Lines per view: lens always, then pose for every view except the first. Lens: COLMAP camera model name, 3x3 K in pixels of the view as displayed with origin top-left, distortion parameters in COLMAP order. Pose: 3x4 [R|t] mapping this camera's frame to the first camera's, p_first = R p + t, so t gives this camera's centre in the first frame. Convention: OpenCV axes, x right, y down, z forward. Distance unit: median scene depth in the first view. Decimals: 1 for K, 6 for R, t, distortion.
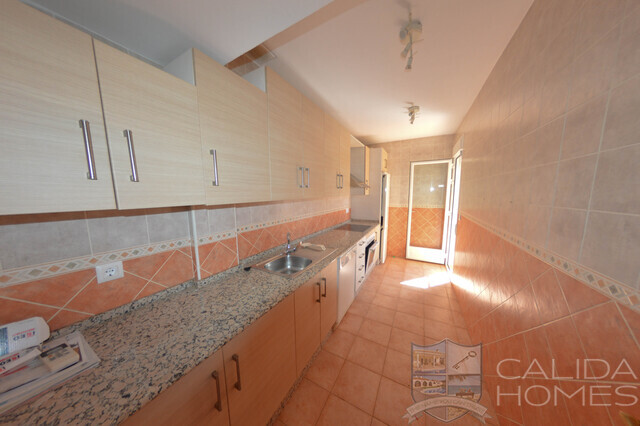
lens RADIAL K [[177.6, 0, 320.0], [0, 177.6, 213.0], [0, 0, 1]] dist [0.000097, 0.000015]
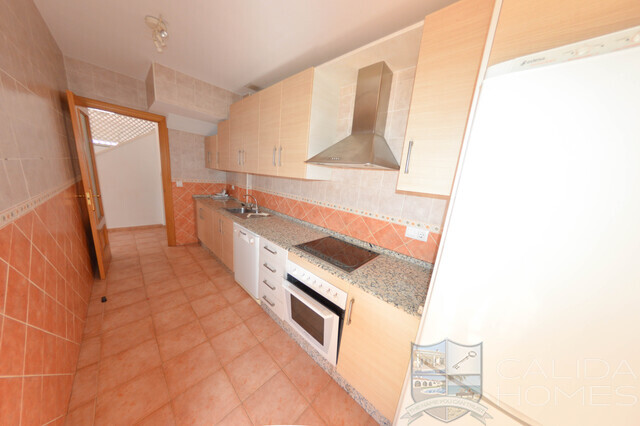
lens RADIAL K [[177.6, 0, 320.0], [0, 177.6, 213.0], [0, 0, 1]] dist [0.000097, 0.000015]
pose [[-0.215359, 0.219536, -0.951538, 0.881095], [-0.175715, 0.949786, 0.258901, -0.187541], [0.960596, 0.222956, -0.165970, 1.413518]]
